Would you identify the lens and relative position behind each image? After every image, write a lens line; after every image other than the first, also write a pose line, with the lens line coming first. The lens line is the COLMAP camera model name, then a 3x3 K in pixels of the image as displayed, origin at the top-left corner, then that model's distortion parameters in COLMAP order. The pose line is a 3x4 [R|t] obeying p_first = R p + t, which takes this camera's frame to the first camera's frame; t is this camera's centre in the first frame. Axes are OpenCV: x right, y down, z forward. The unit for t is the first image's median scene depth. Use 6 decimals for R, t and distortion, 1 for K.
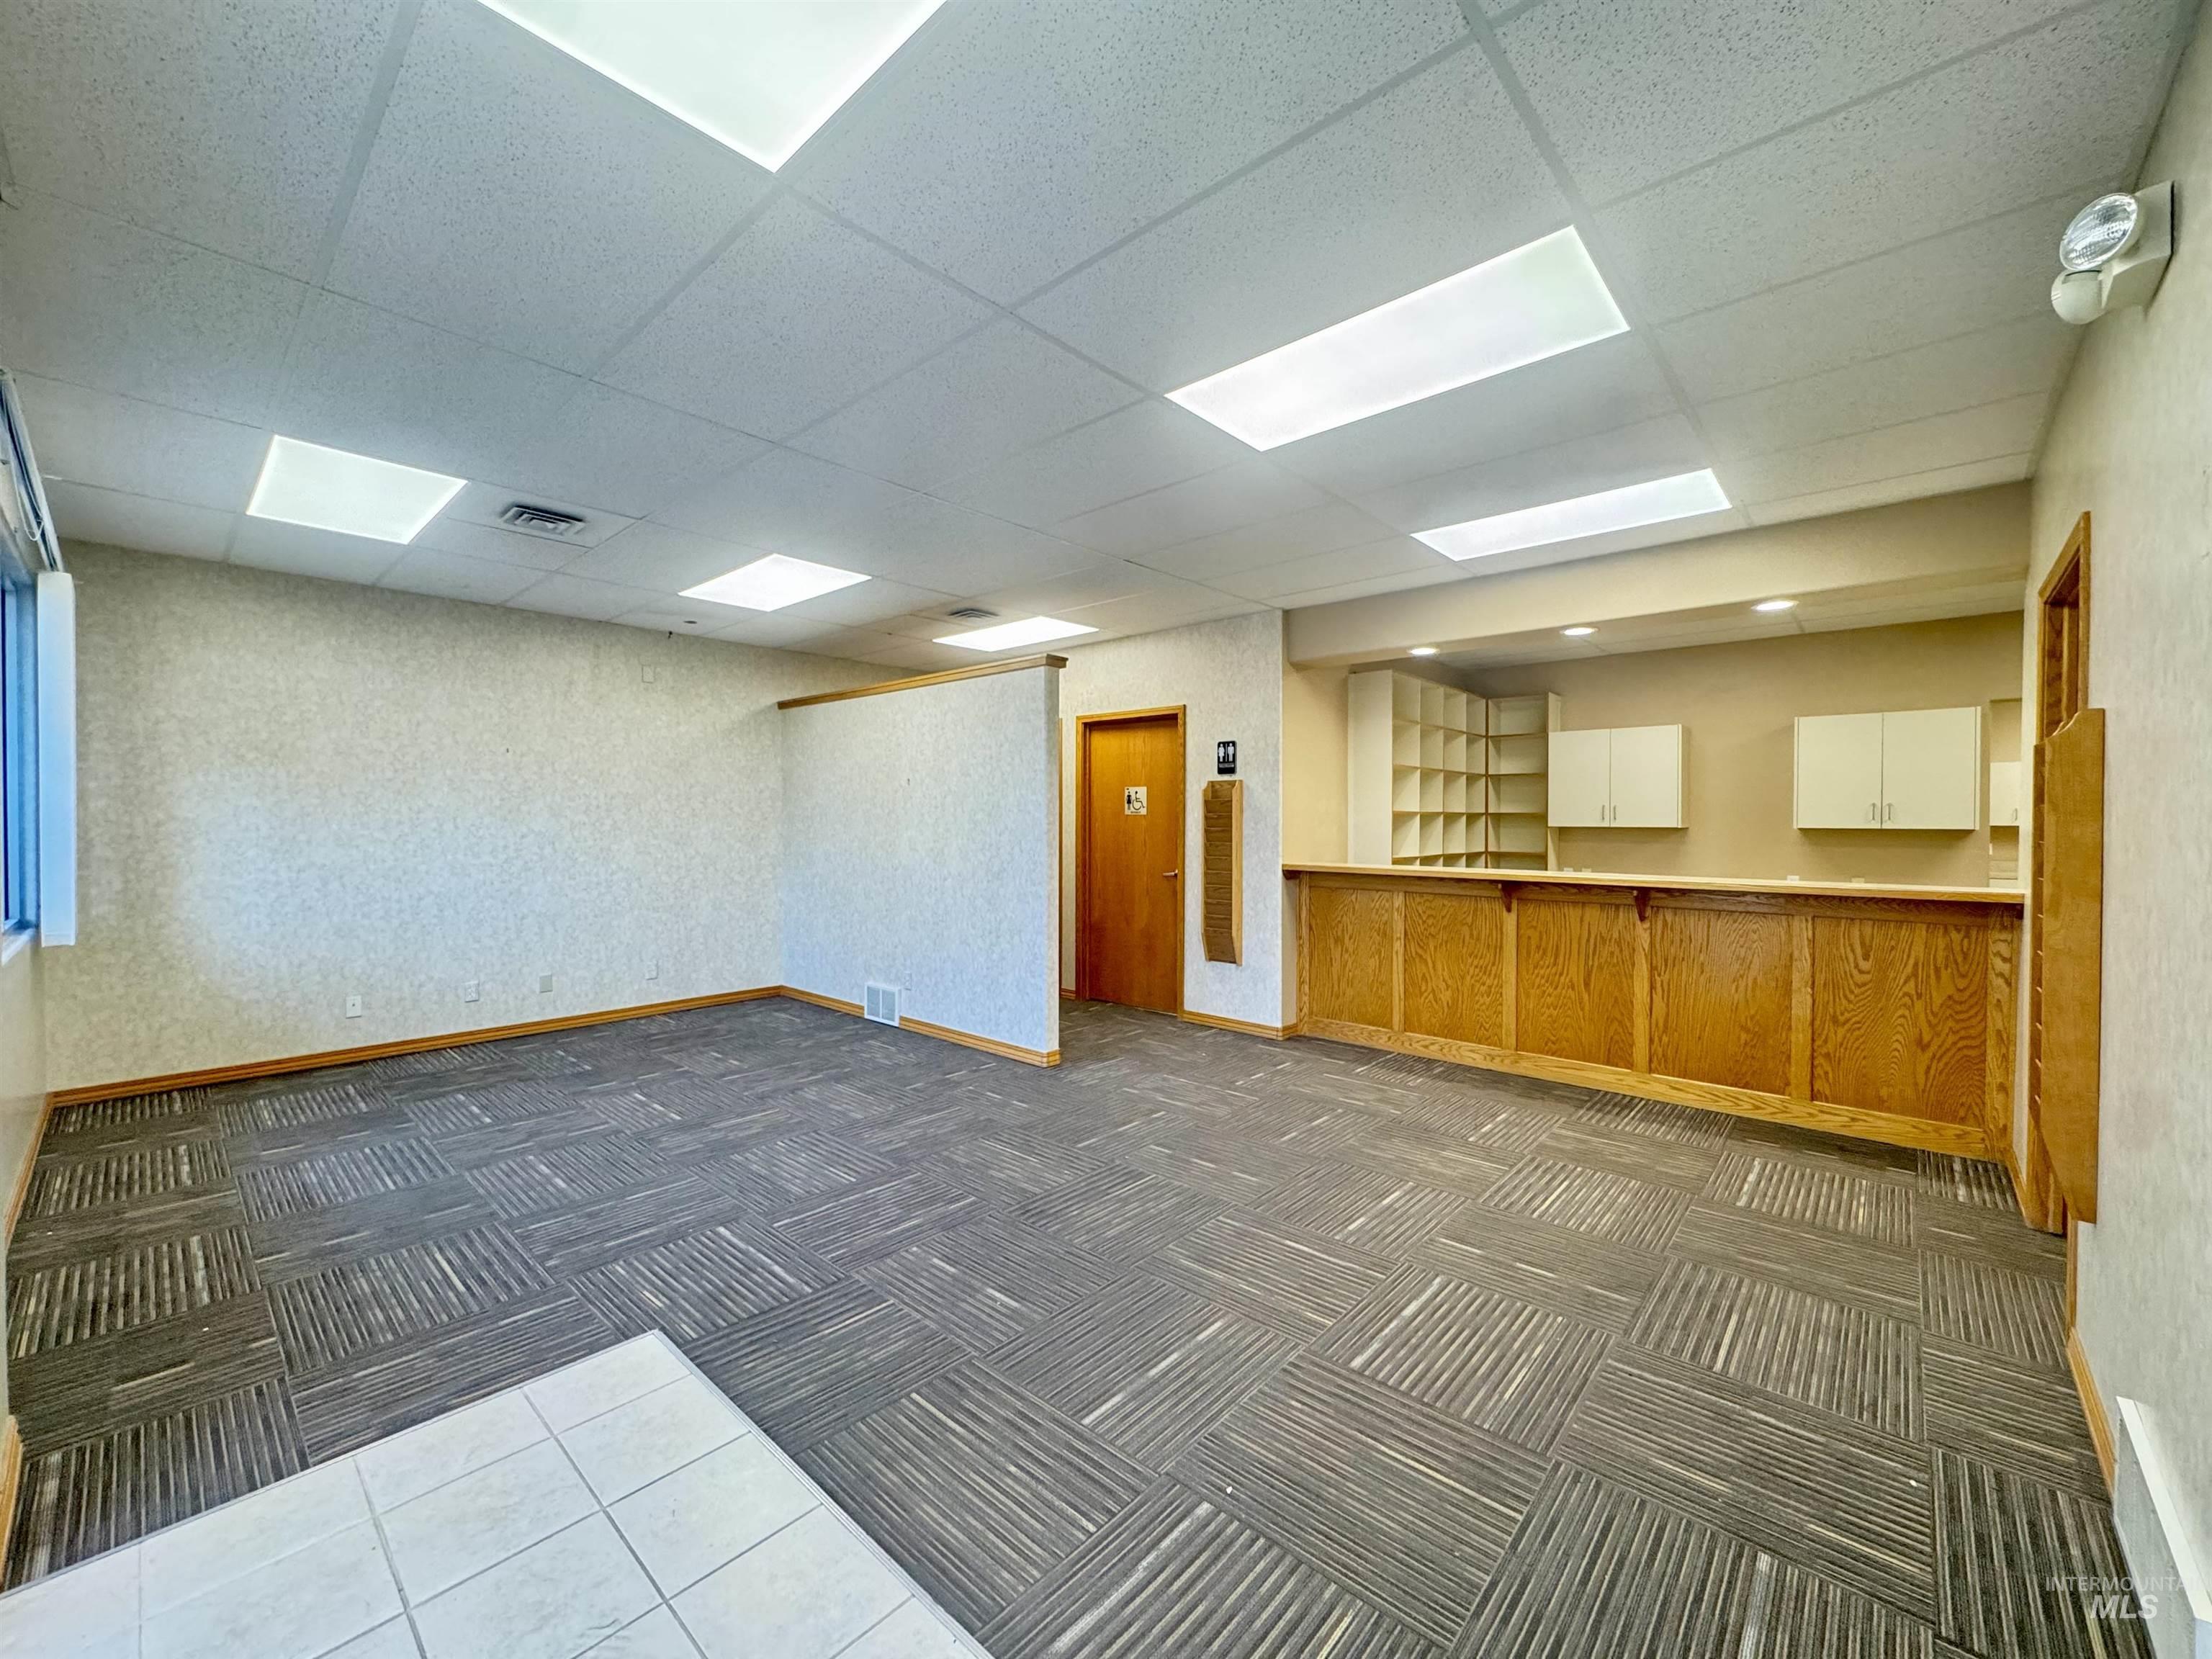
lens RADIAL K [[878.7, 0, 1110.3], [0, 878.7, 832.0], [0, 0, 1]] dist [-0.003441, 0.000191]
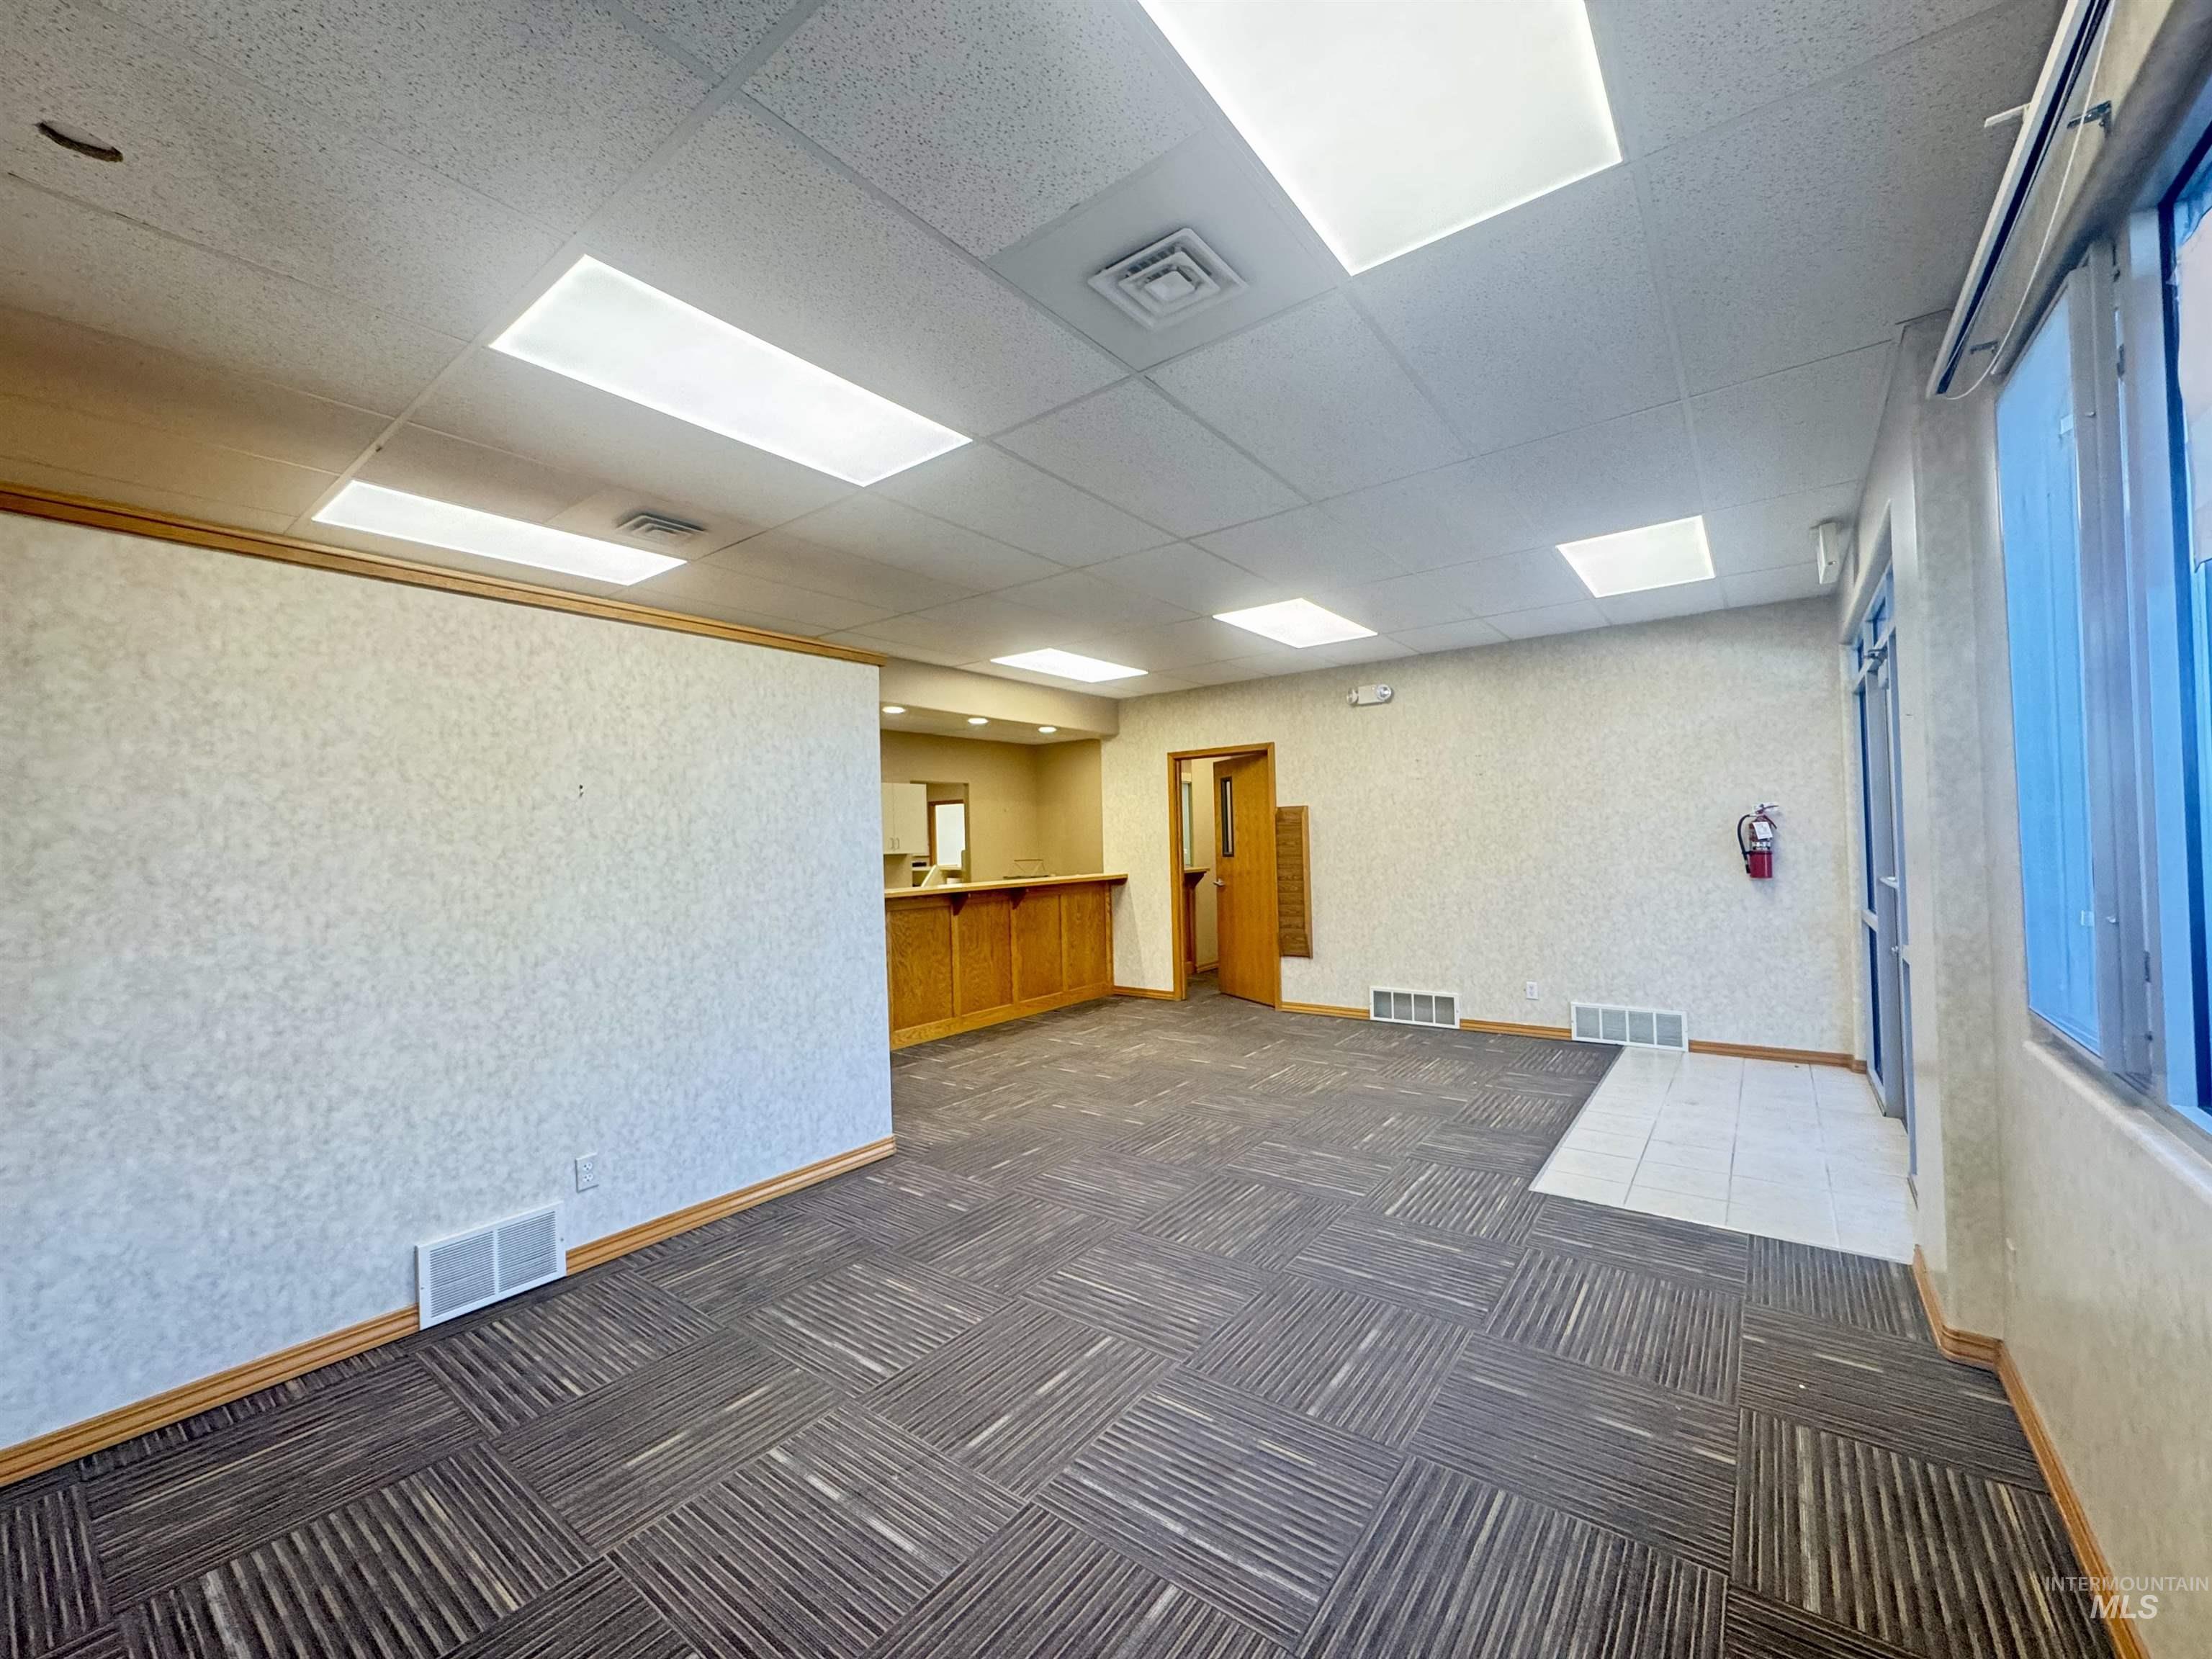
lens RADIAL K [[878.7, 0, 1110.3], [0, 878.7, 832.0], [0, 0, 1]] dist [-0.003441, 0.000191]
pose [[-0.088218, 0.012235, 0.996026, -1.147246], [0.039914, 0.999165, -0.008738, -0.021381], [-0.995301, 0.038984, -0.088633, 1.079907]]
